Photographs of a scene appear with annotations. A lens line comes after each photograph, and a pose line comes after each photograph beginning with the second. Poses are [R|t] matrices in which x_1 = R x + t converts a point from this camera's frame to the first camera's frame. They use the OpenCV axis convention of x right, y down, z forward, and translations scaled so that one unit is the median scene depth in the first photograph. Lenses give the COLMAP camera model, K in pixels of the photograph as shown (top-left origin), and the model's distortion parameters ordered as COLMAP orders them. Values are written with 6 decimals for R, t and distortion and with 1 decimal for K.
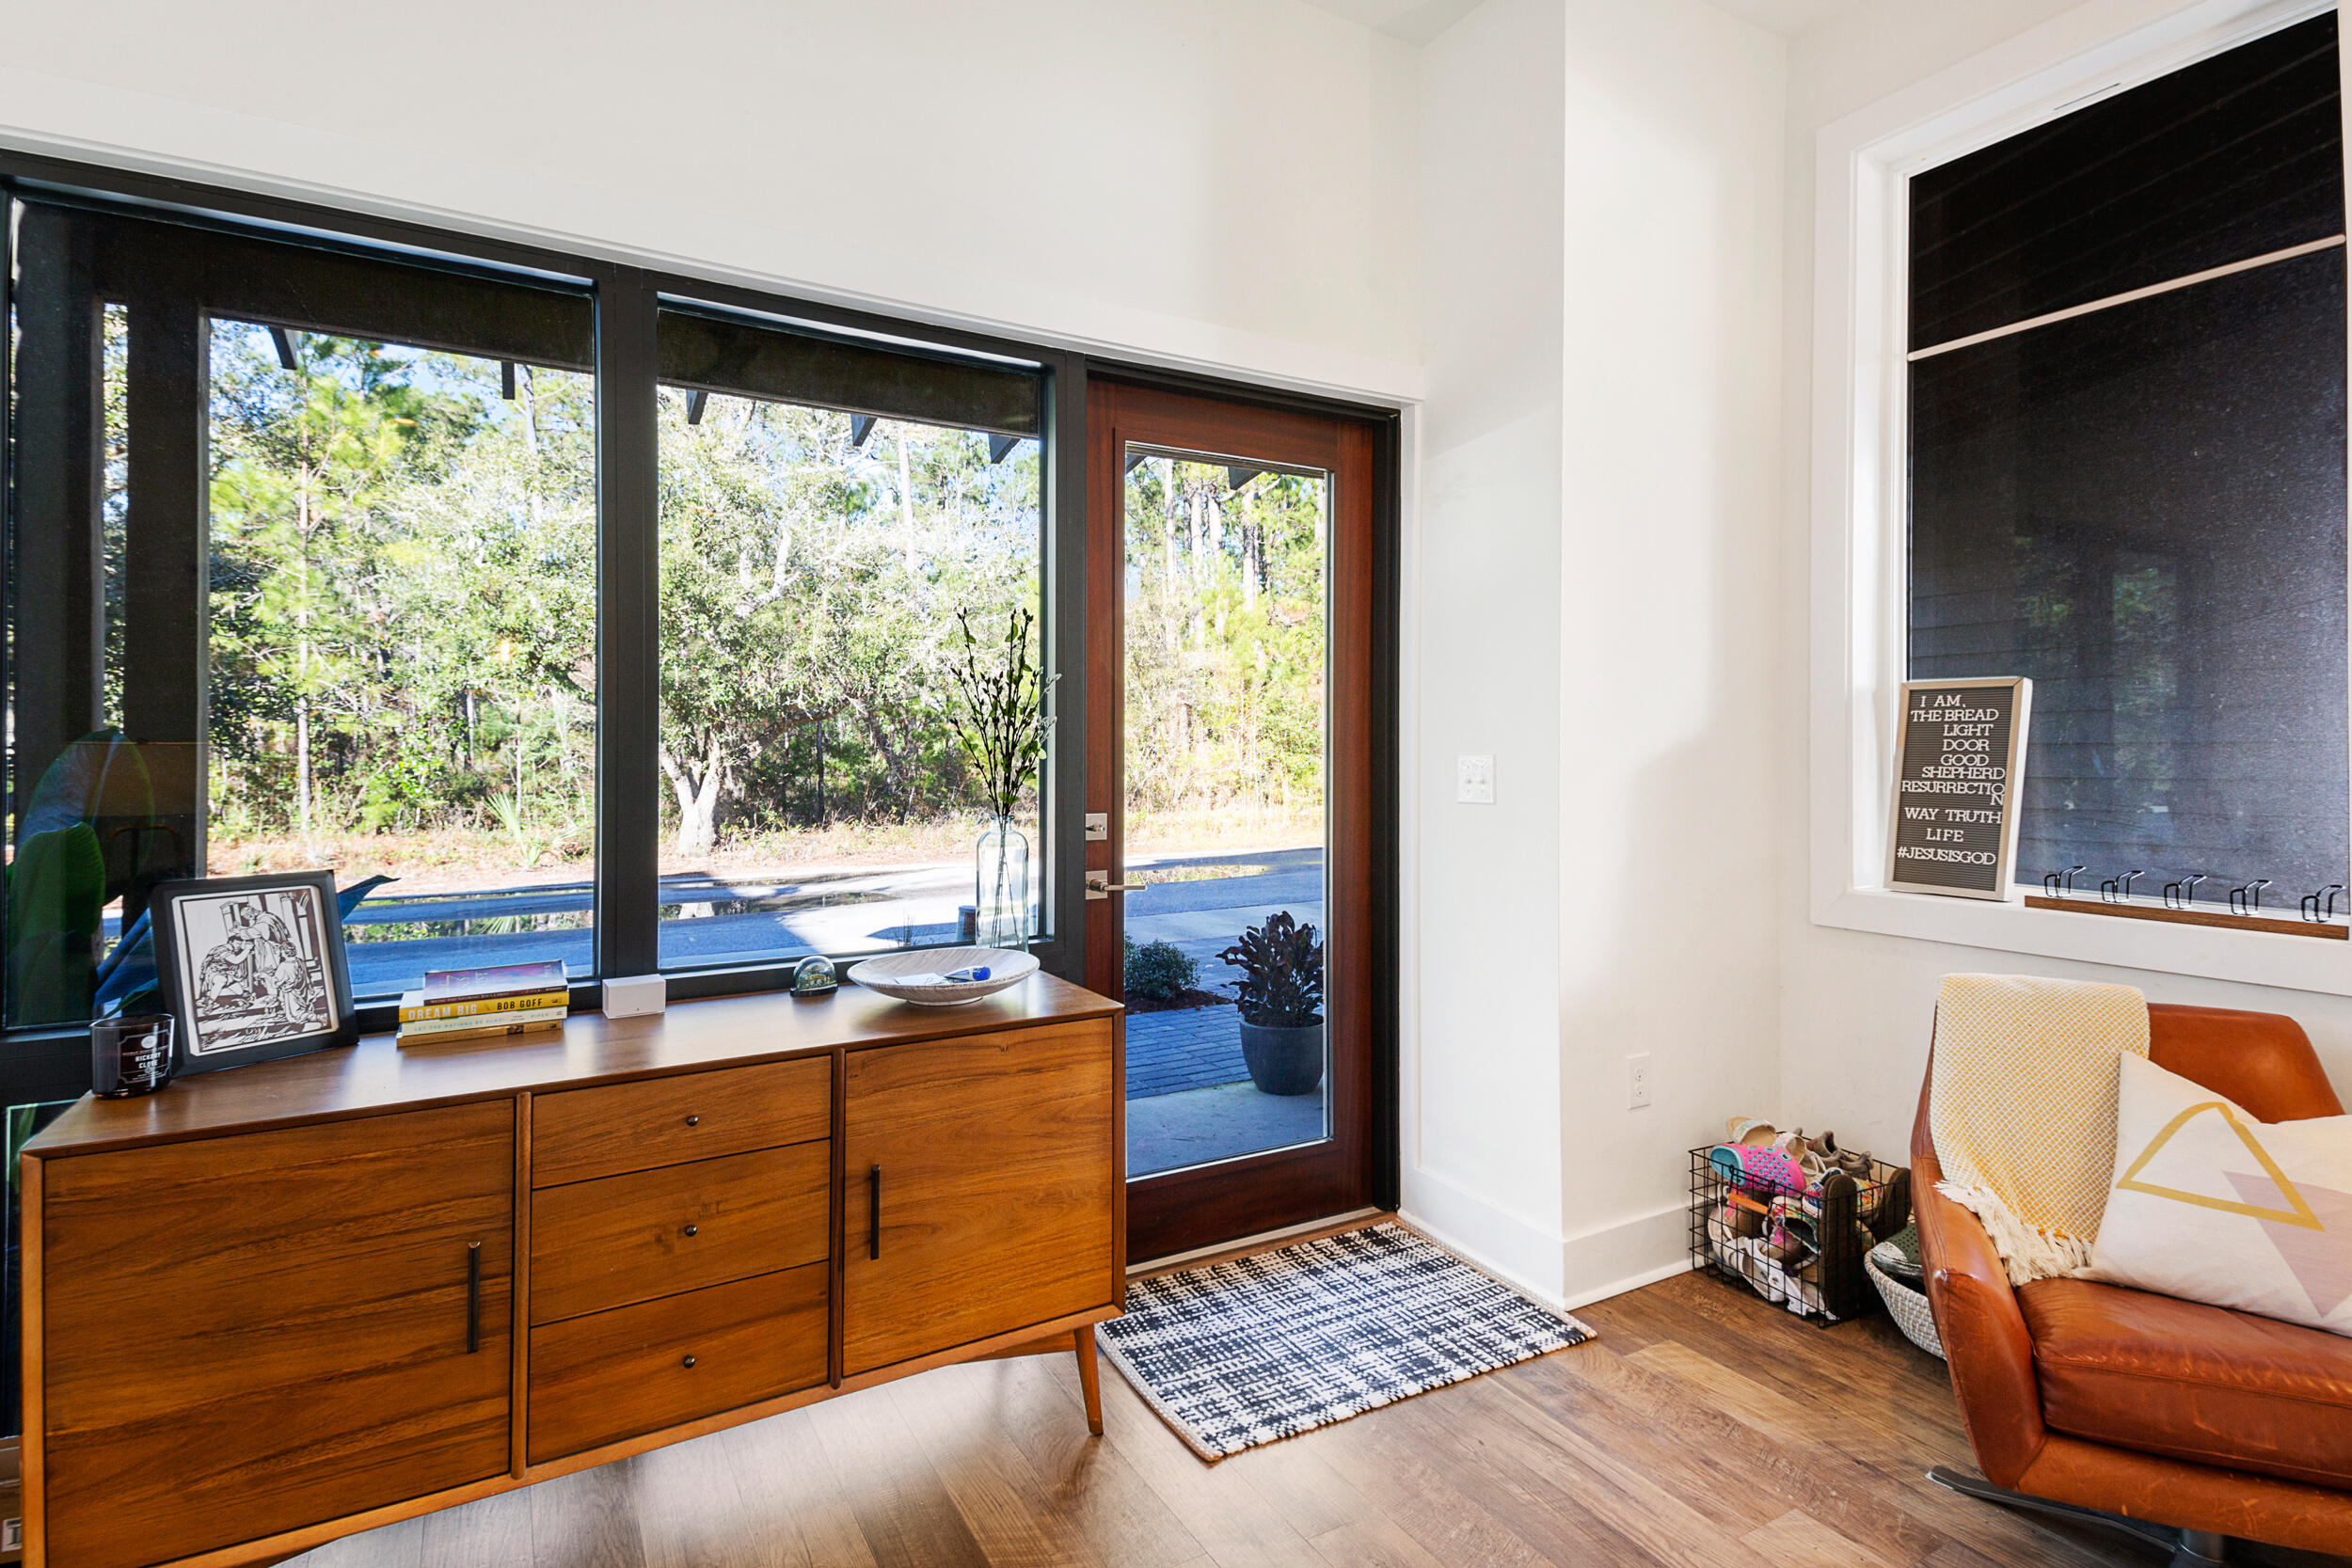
lens RADIAL K [[1157.1, 0, 1149.4], [0, 1157.1, 743.5], [0, 0, 1]] dist [0.051285, -0.014769]
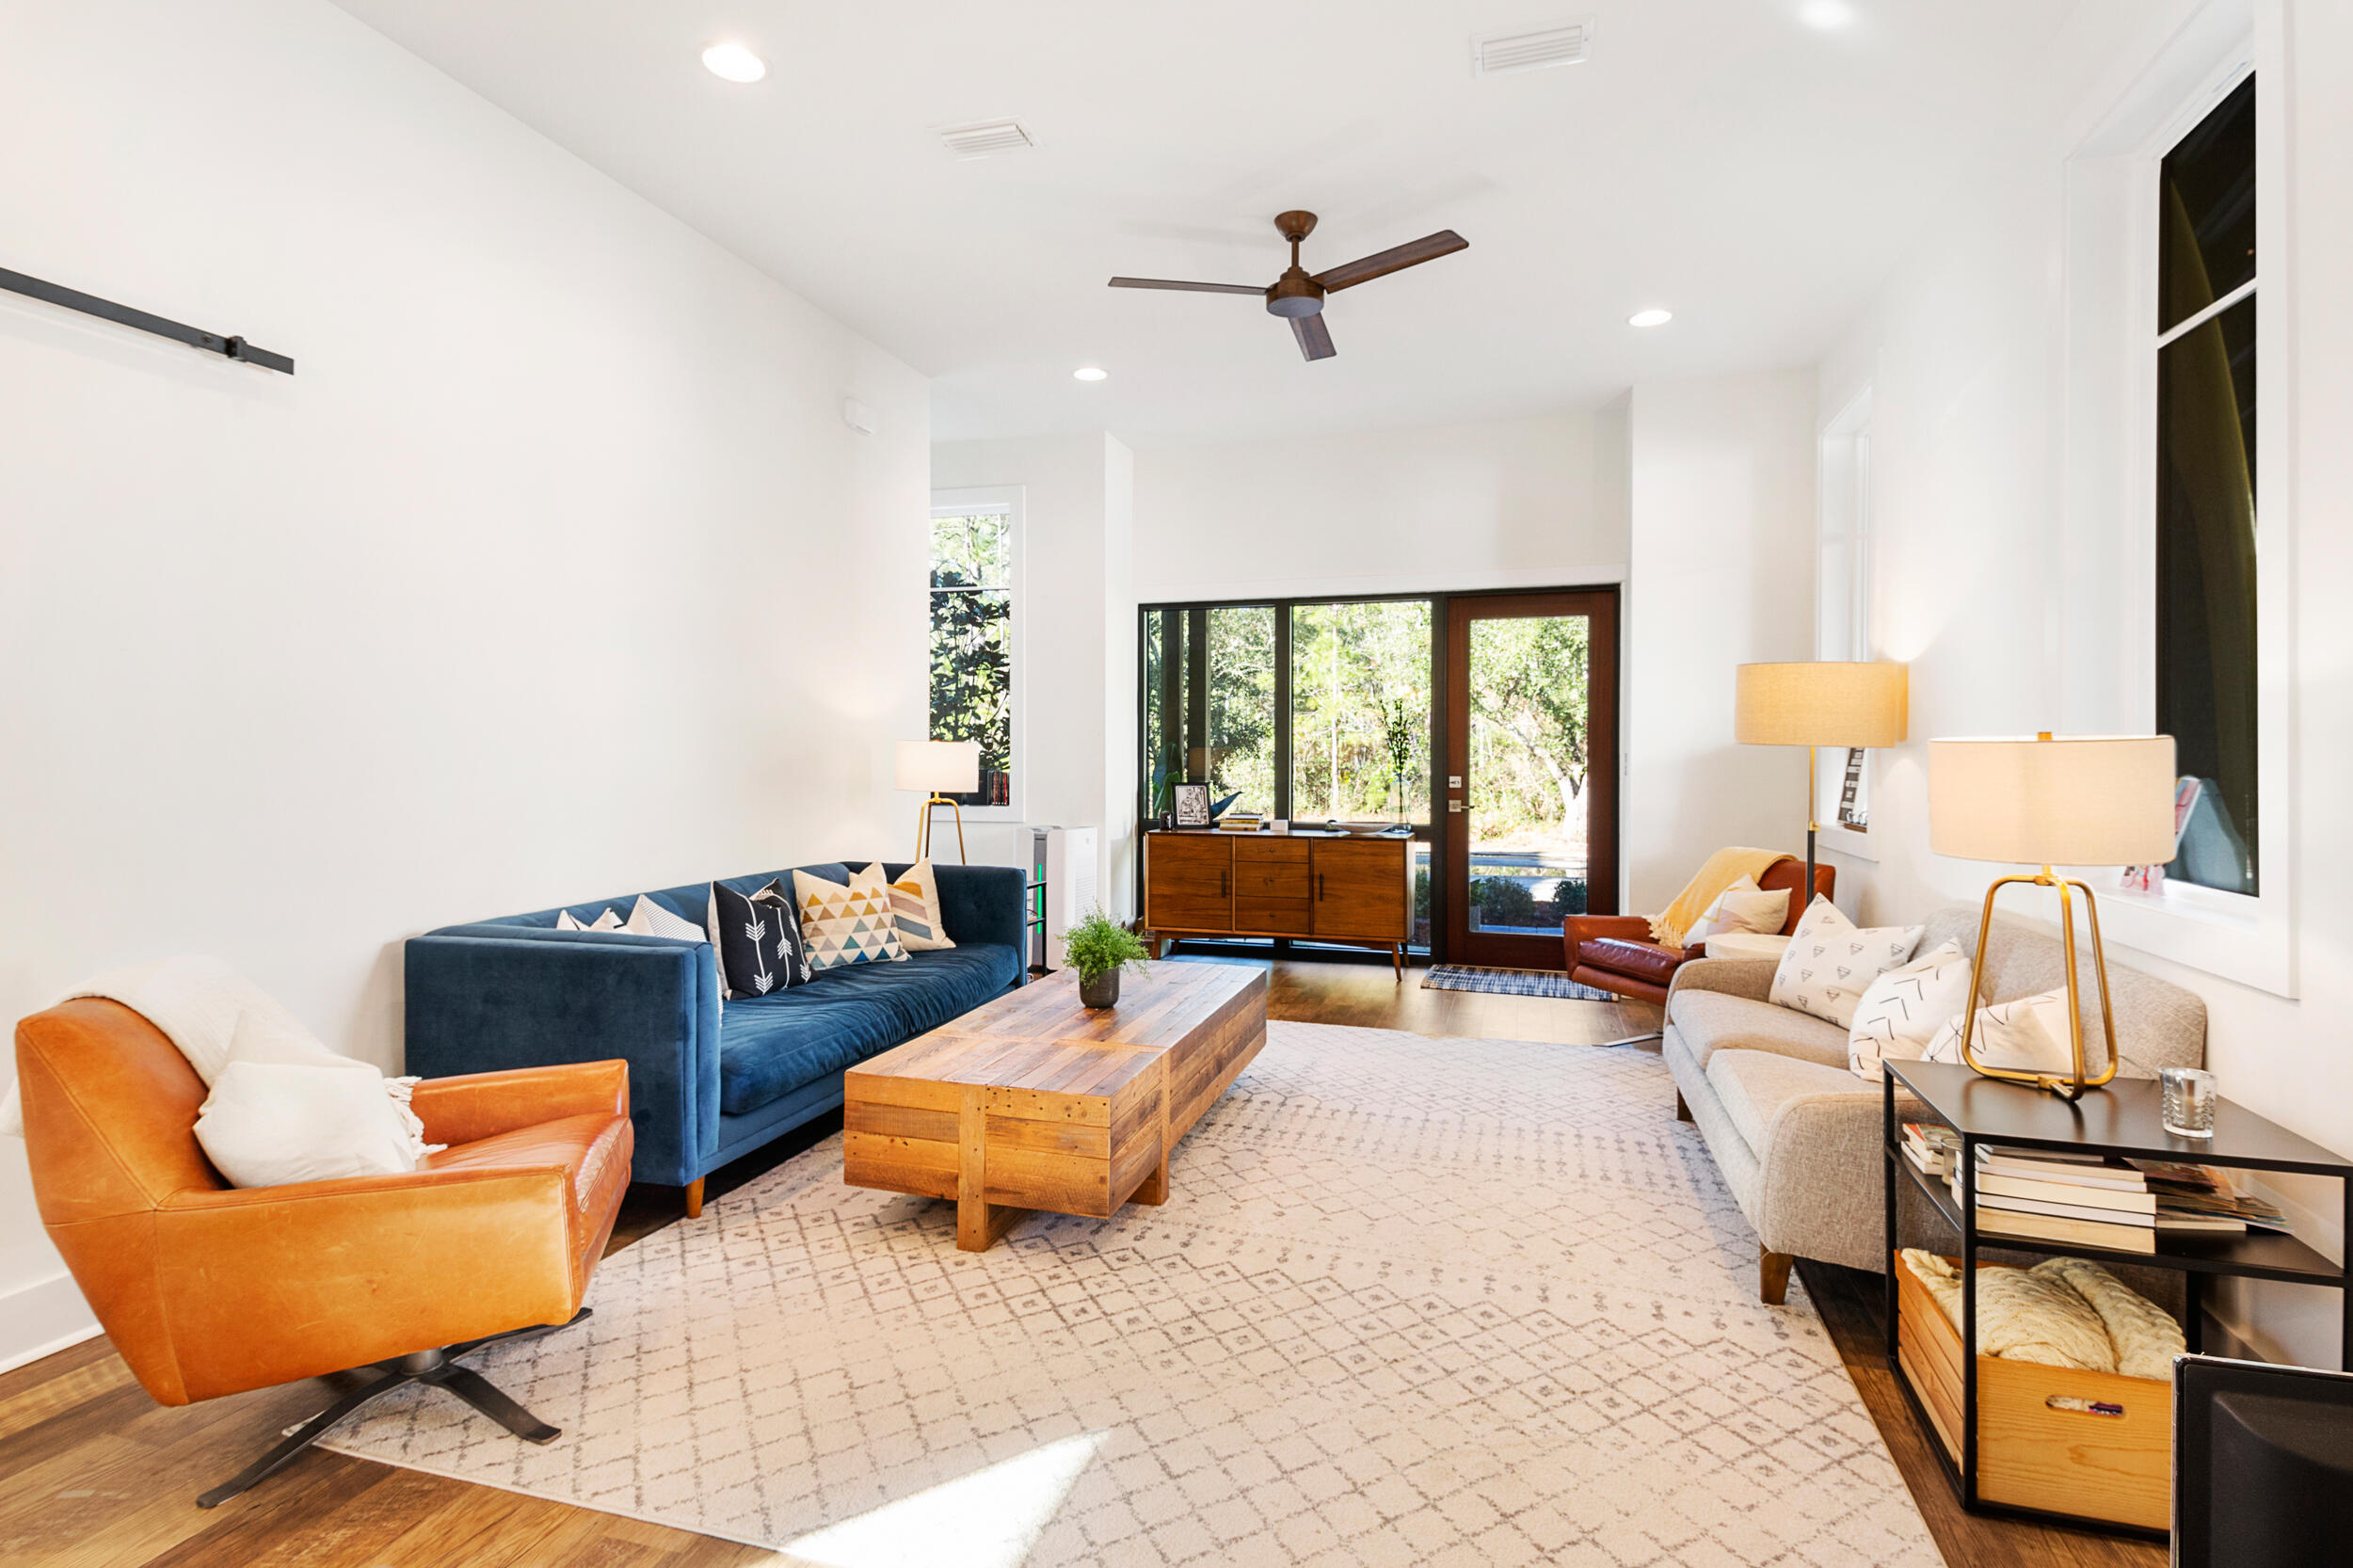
lens RADIAL K [[1157.6, 0, 1161.4], [0, 1157.6, 768.6], [0, 0, 1]] dist [0.051285, -0.014769]
pose [[0.690588, 0.012873, -0.723134, 1.277977], [-0.003408, 0.999888, 0.014545, 0.008800], [0.723241, -0.007581, 0.690554, -1.125807]]
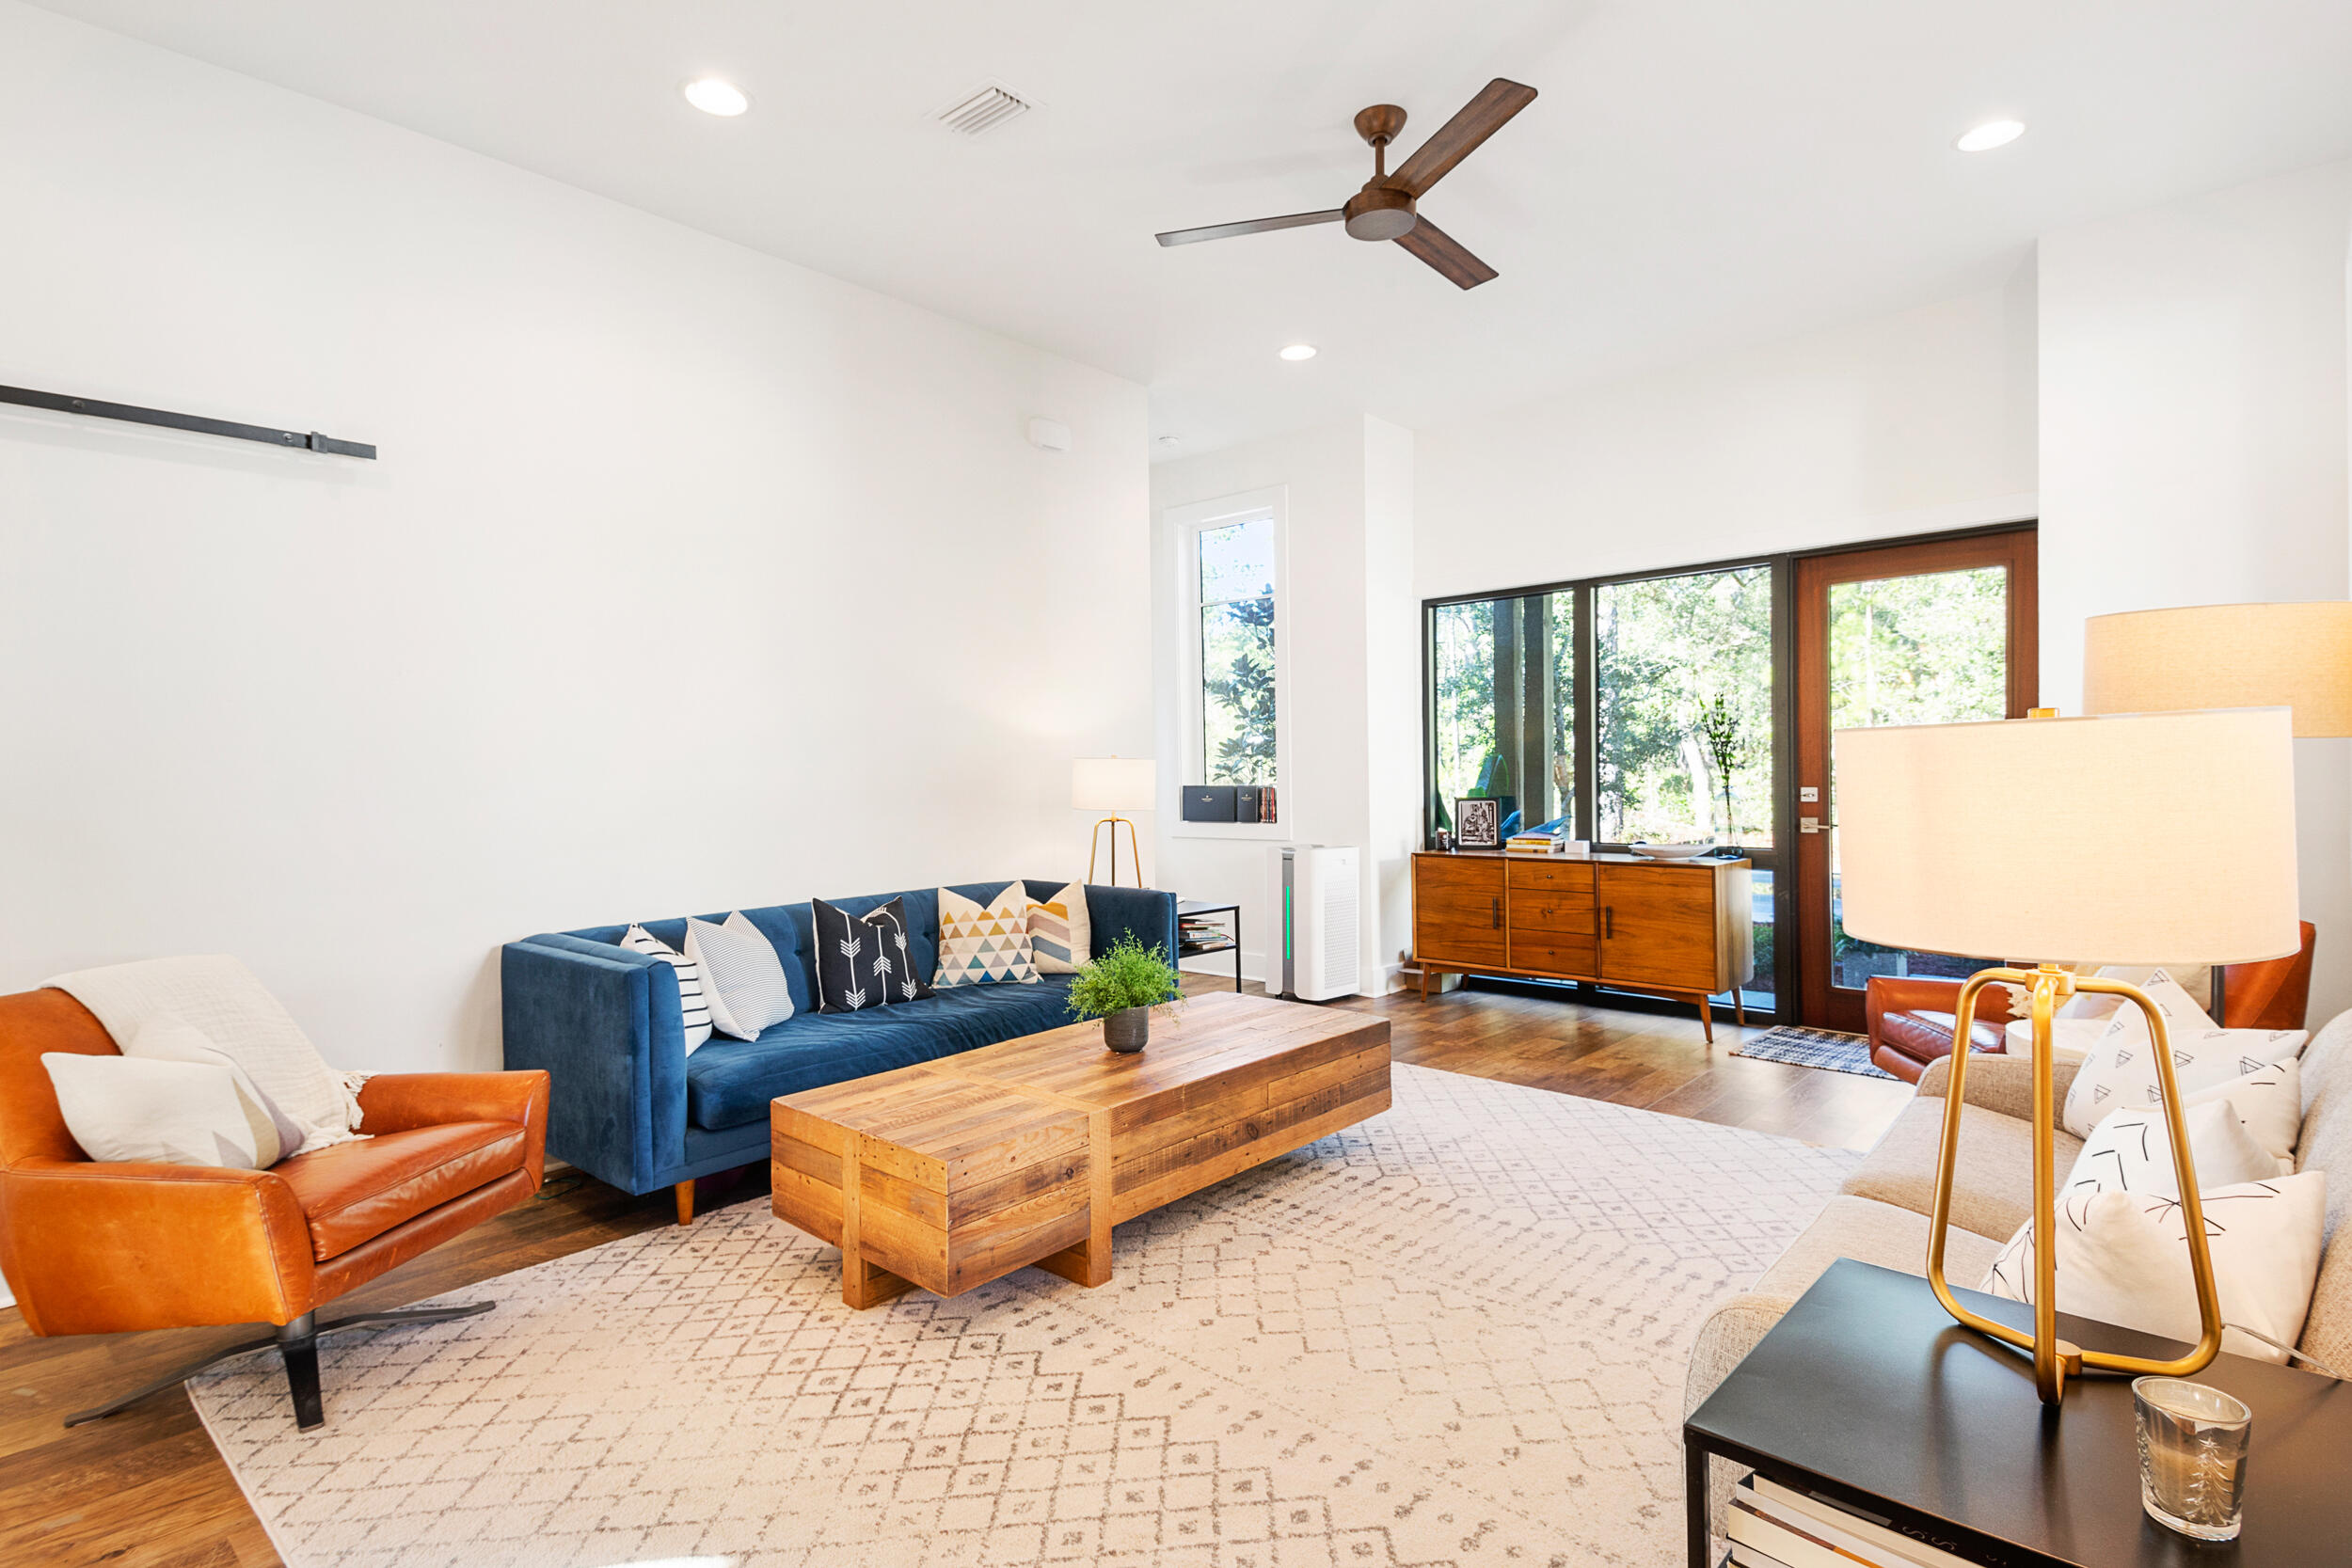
lens RADIAL K [[1157.1, 0, 1185.9], [0, 1157.1, 789.2], [0, 0, 1]] dist [0.051285, -0.014769]
pose [[0.329628, 0.012639, -0.944026, 1.416041], [0.015538, 0.999702, 0.018810, 0.010230], [0.943983, -0.020868, 0.329333, -0.595284]]
